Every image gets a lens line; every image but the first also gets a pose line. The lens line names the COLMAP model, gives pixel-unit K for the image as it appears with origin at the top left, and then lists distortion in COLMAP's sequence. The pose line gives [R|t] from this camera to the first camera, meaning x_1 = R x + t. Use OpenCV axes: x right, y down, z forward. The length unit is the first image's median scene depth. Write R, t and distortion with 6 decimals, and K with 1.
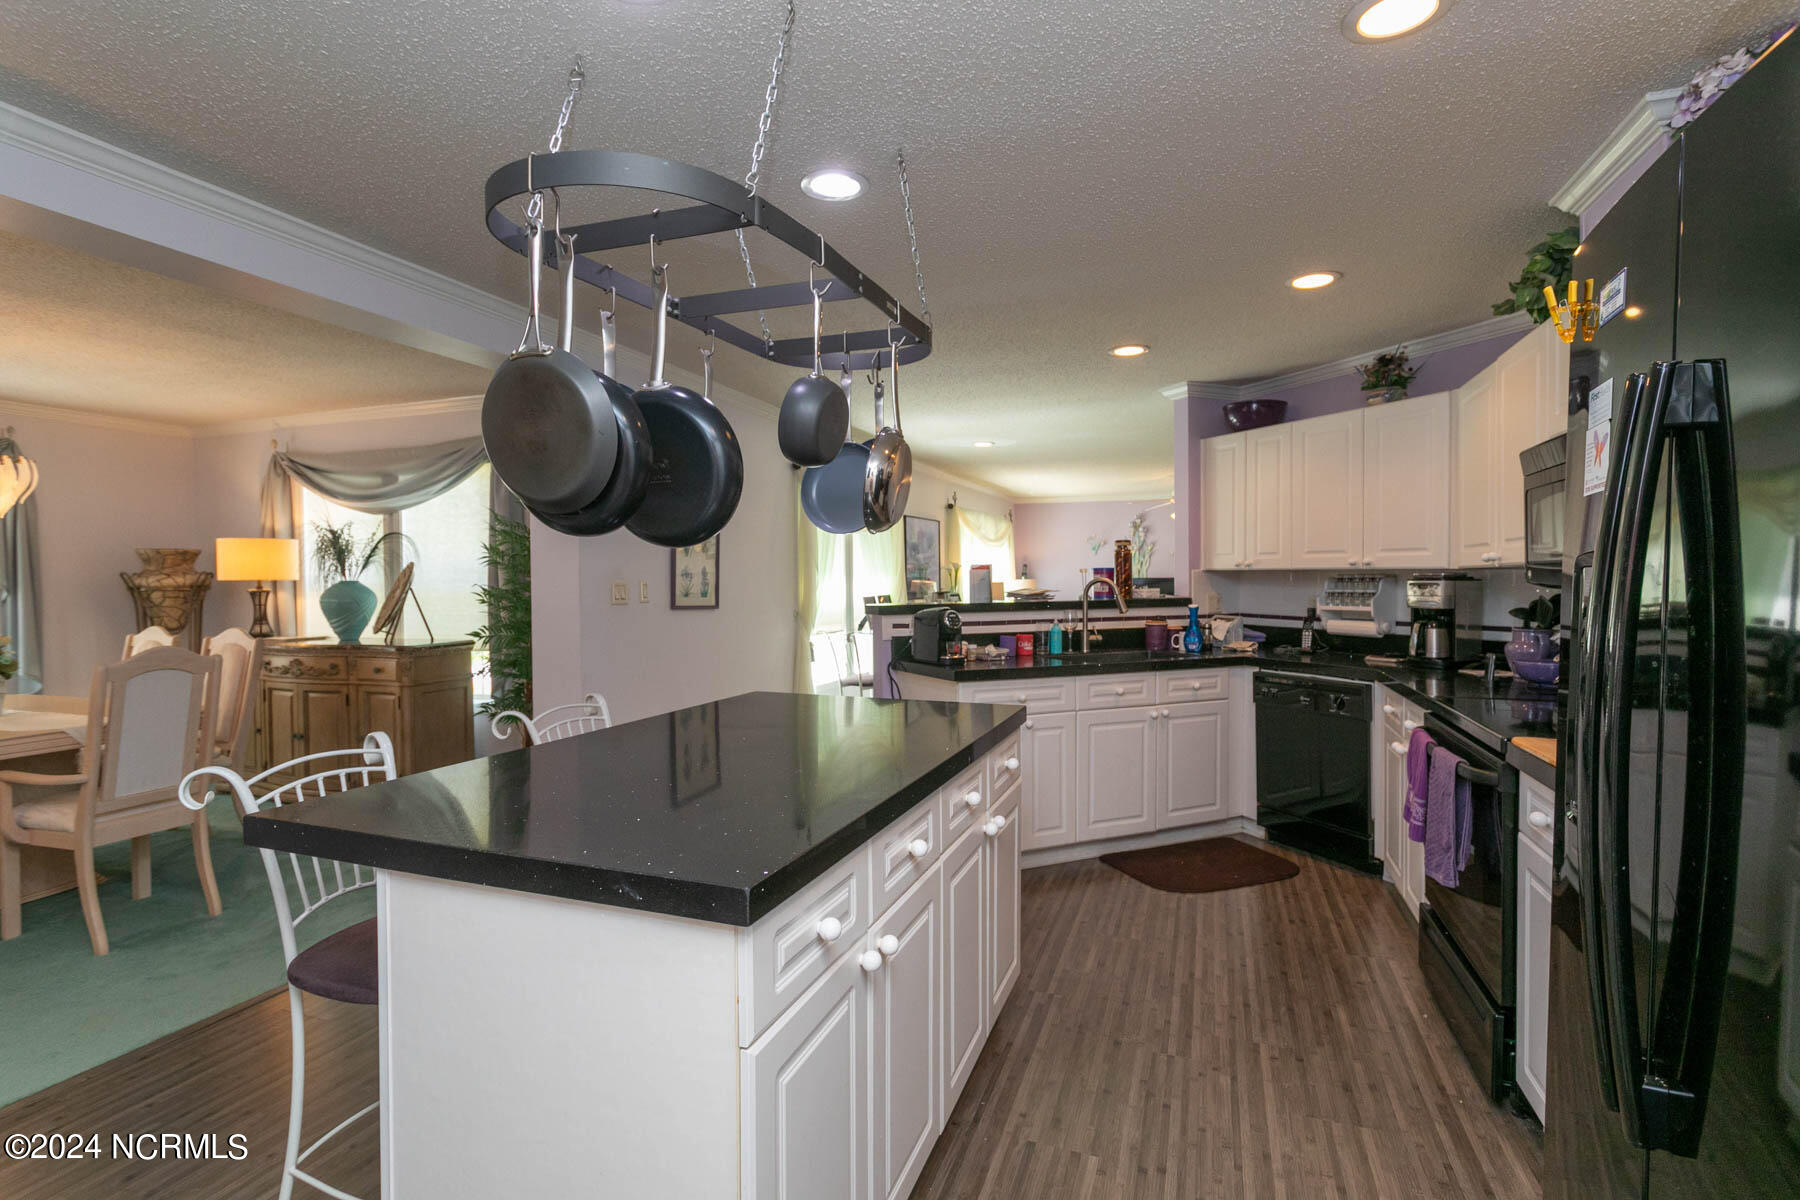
lens RADIAL K [[850.0, 0, 896.5], [0, 850.0, 594.7], [0, 0, 1]] dist [0.001548, -0.000160]
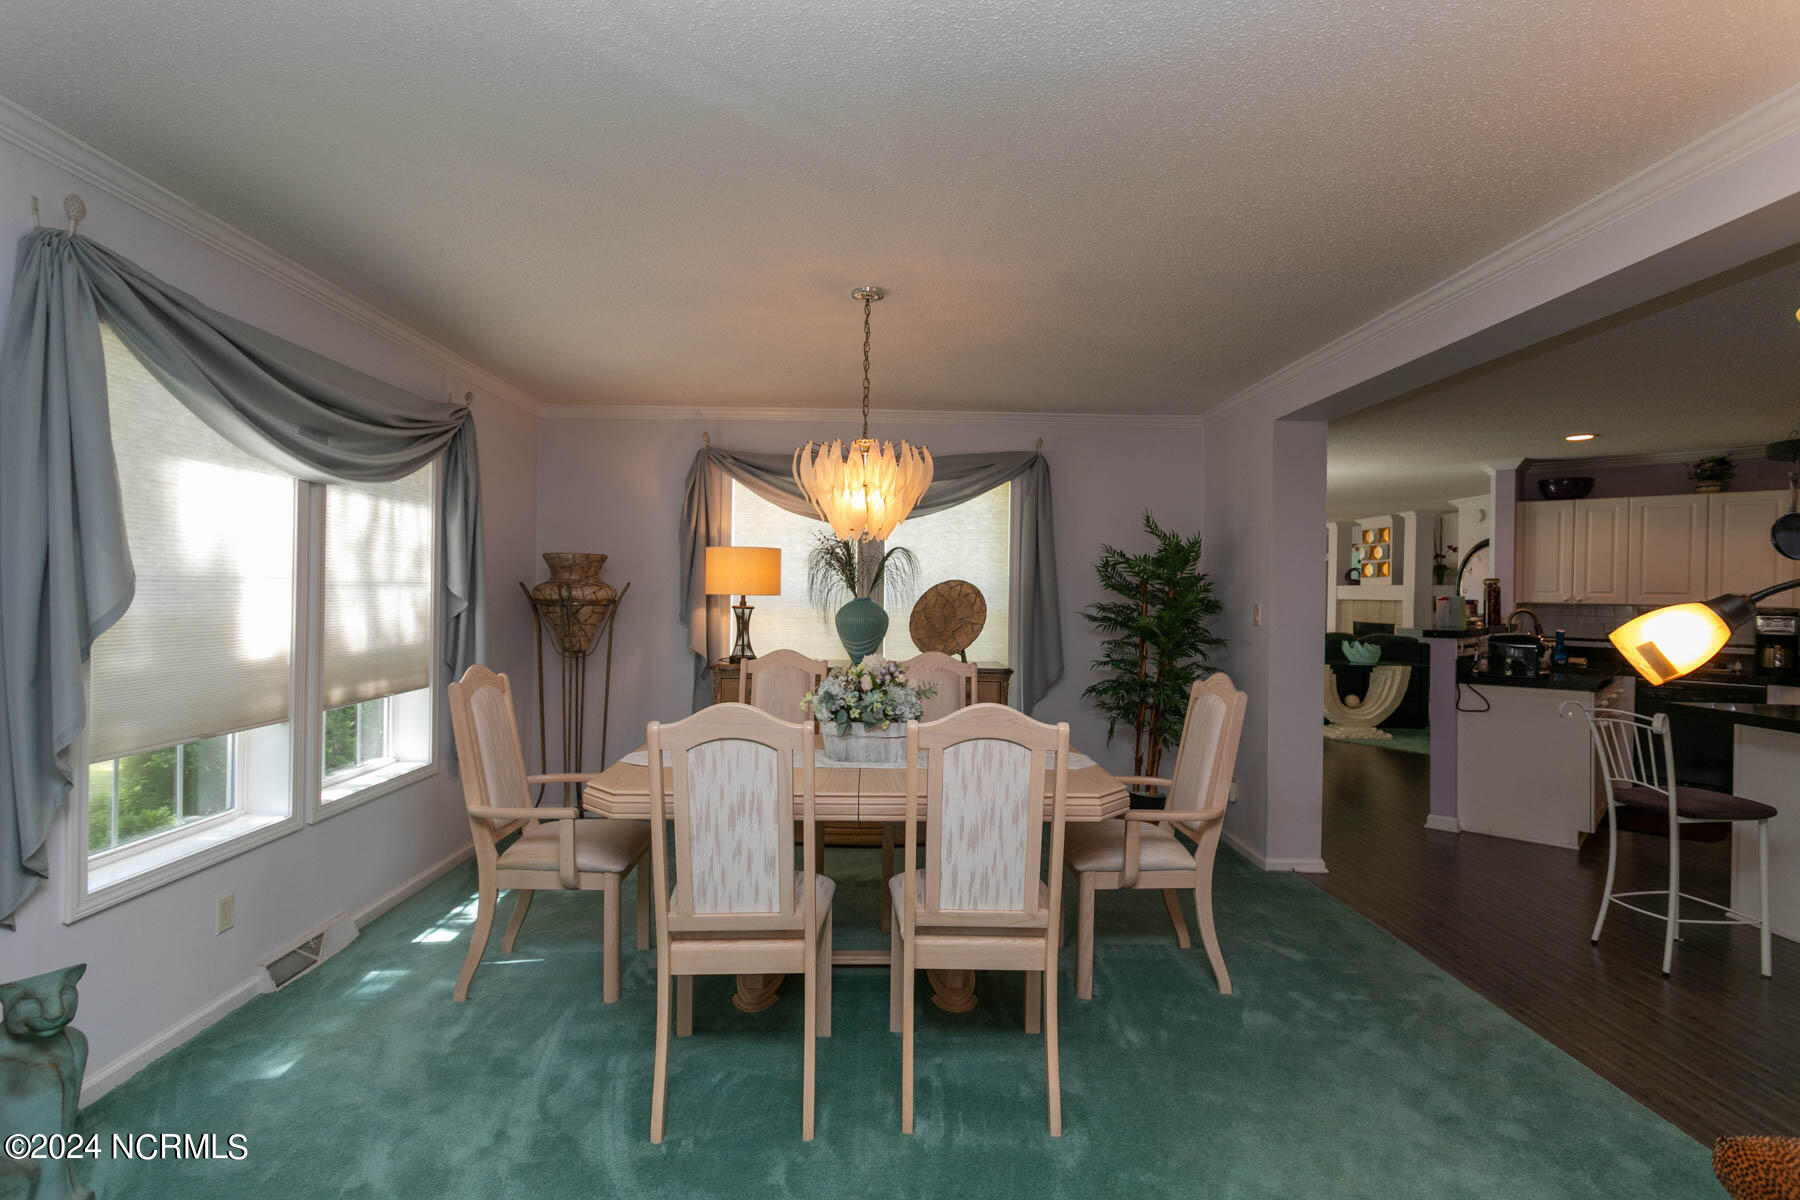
lens RADIAL K [[850.0, 0, 898.6], [0, 850.0, 608.8], [0, 0, 1]] dist [0.001548, -0.000160]
pose [[0.930813, 0.015492, 0.365167, -1.107059], [-0.013761, 0.999878, -0.007343, 0.001781], [-0.365237, 0.001810, 0.930913, 0.154994]]
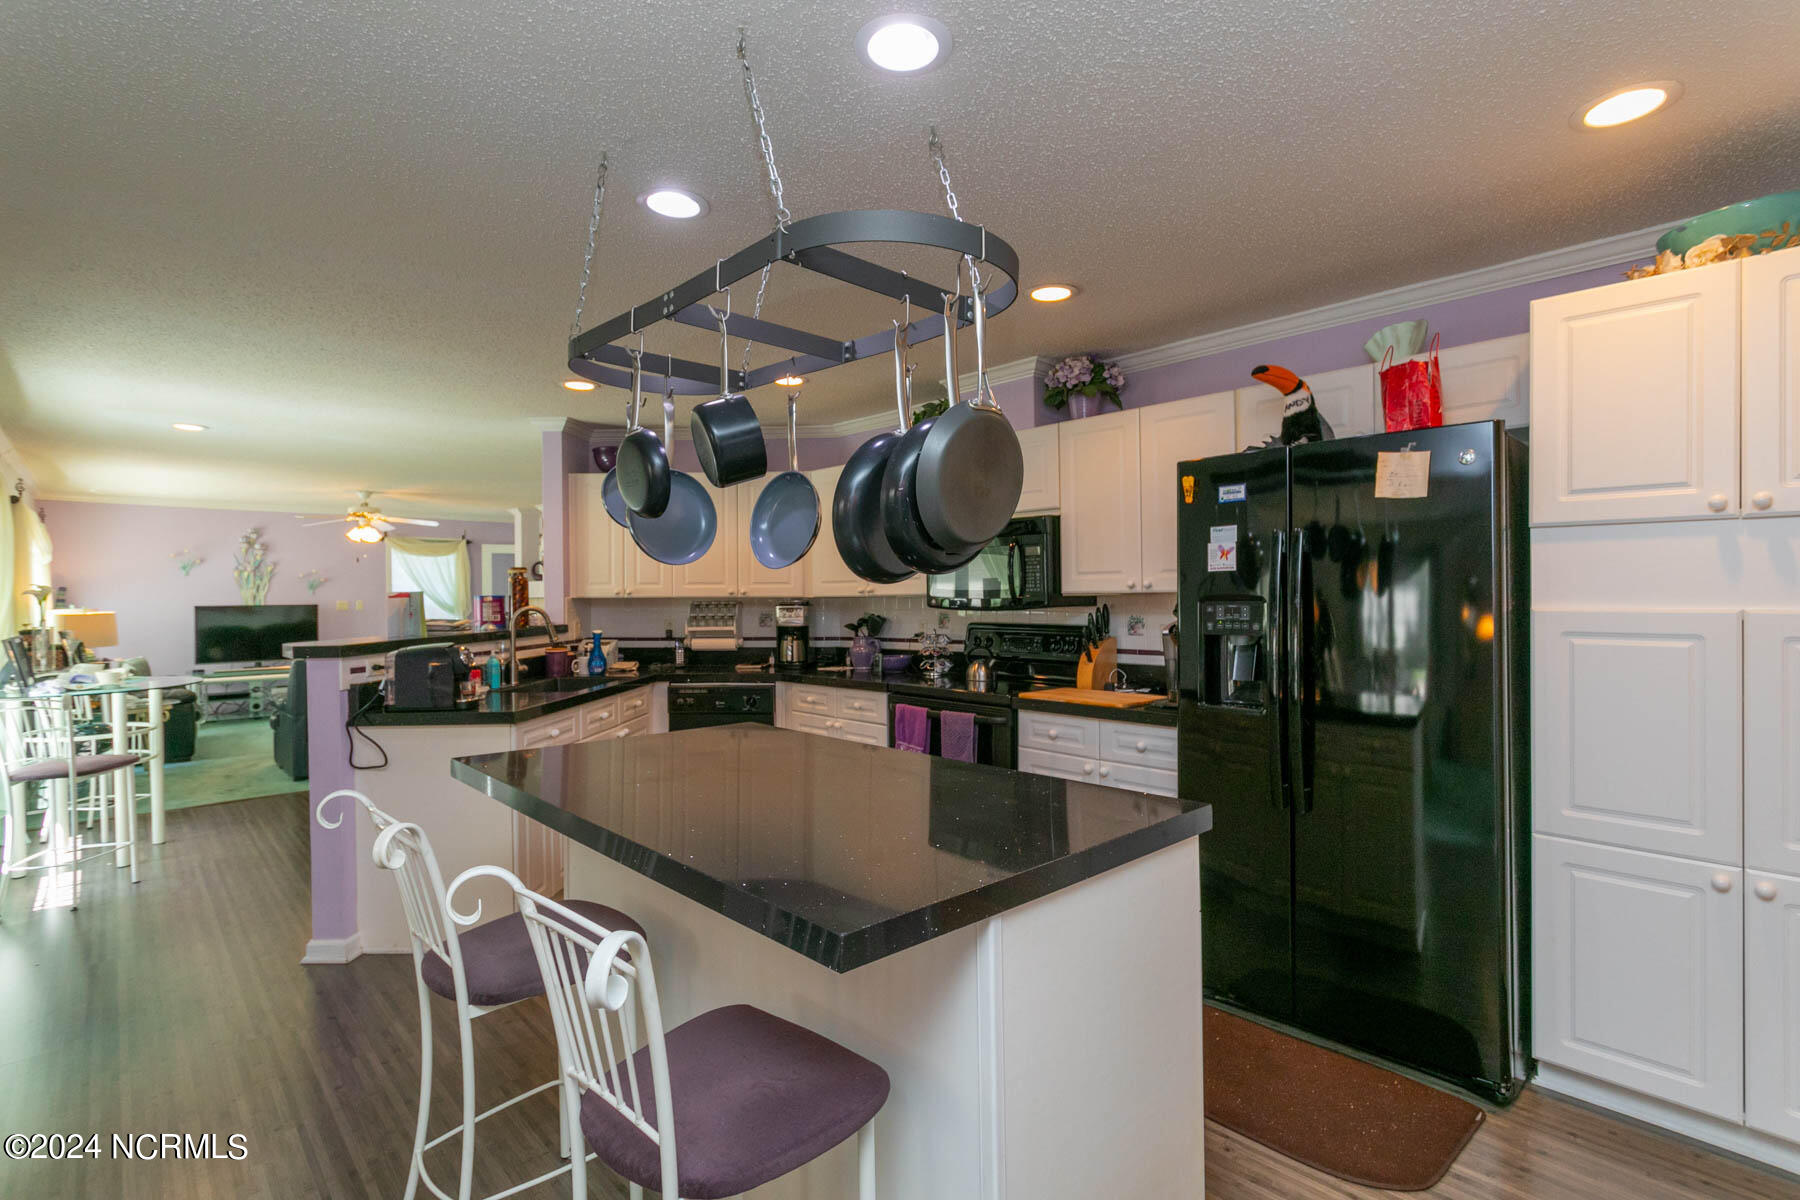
lens RADIAL K [[850.0, 0, 886.0], [0, 850.0, 591.7], [0, 0, 1]] dist [0.001548, -0.000160]
pose [[0.458207, 0.005595, 0.888828, -0.445398], [0.022063, 0.999600, -0.017666, -0.010293], [-0.888572, 0.027705, 0.457901, 0.190171]]
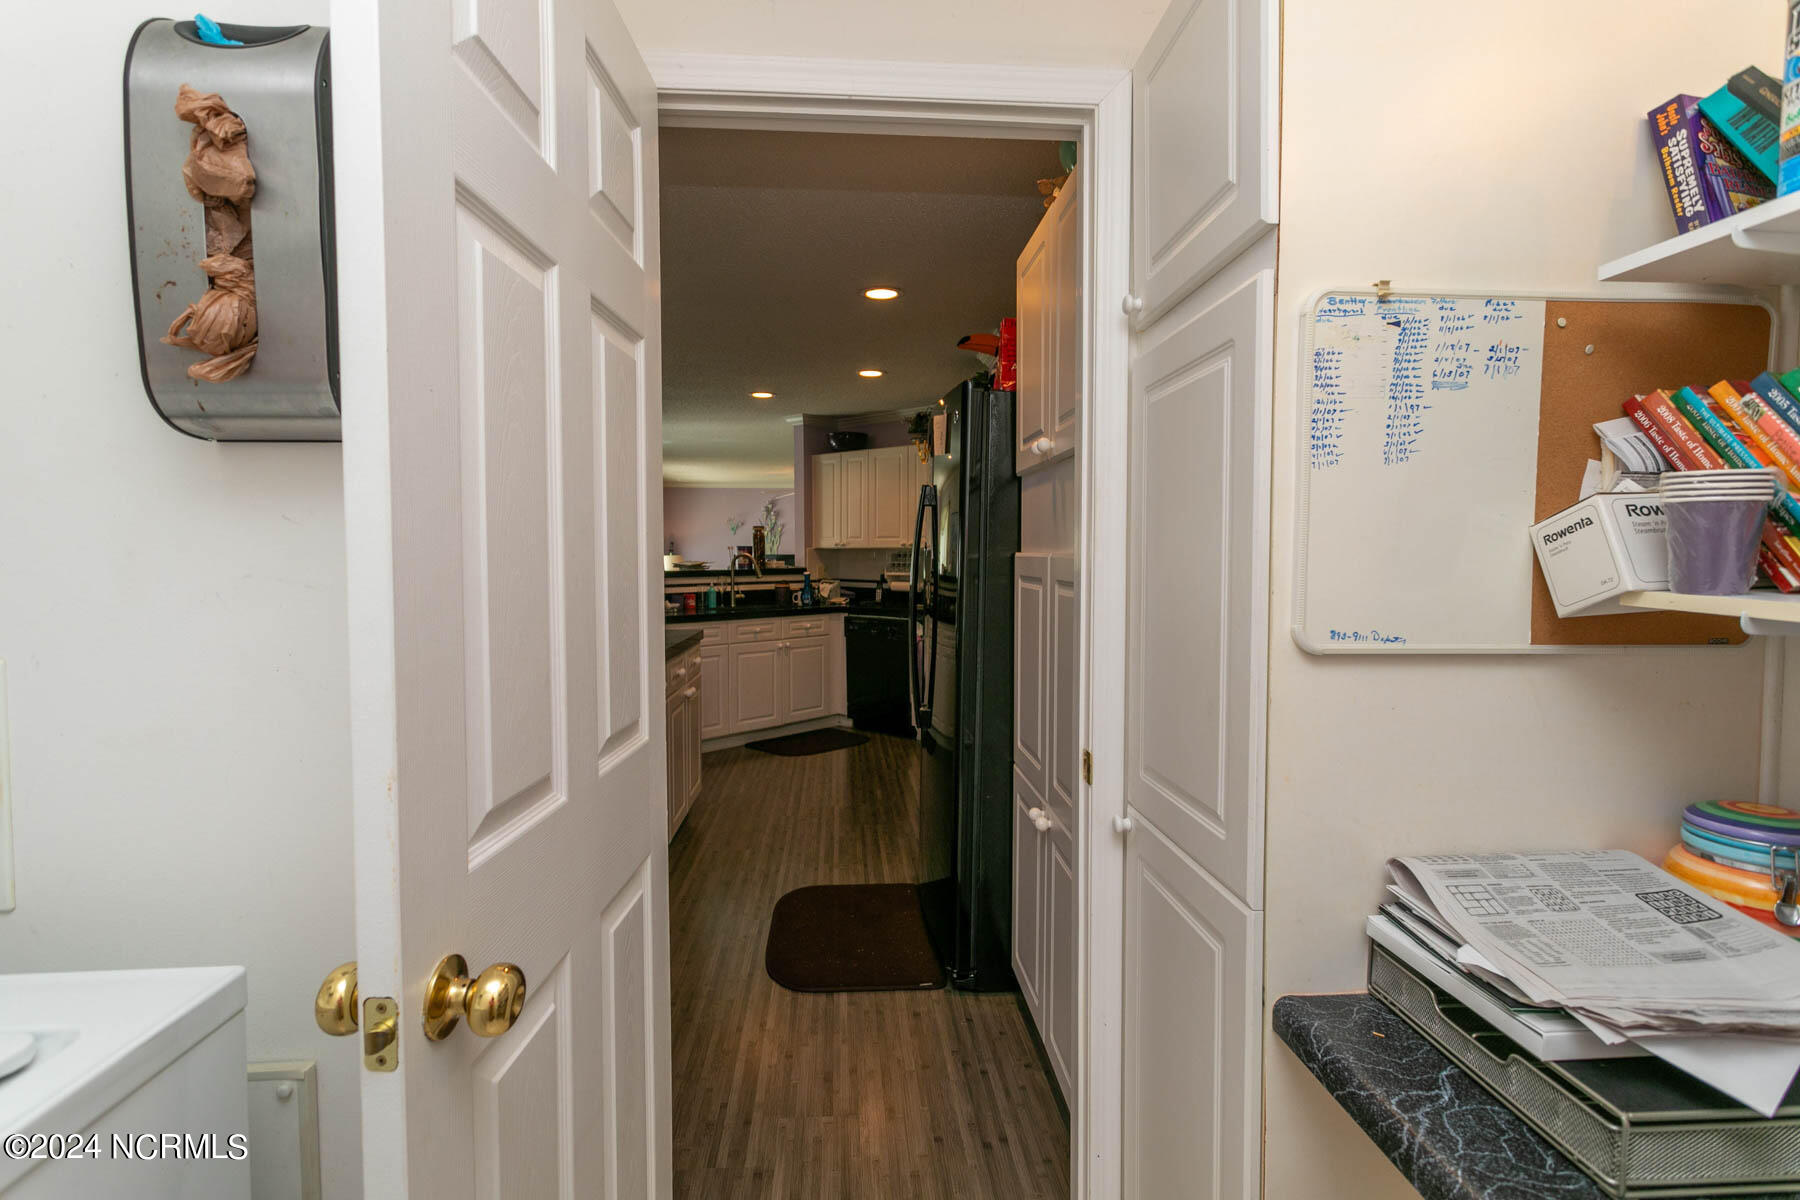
lens RADIAL K [[850.0, 0, 894.8], [0, 850.0, 598.0], [0, 0, 1]] dist [0.001548, -0.000160]
pose [[0.912572, -0.015313, 0.408630, -0.105928], [0.002895, 0.999516, 0.030990, 0.011079], [-0.408907, -0.027097, 0.912174, -0.382210]]
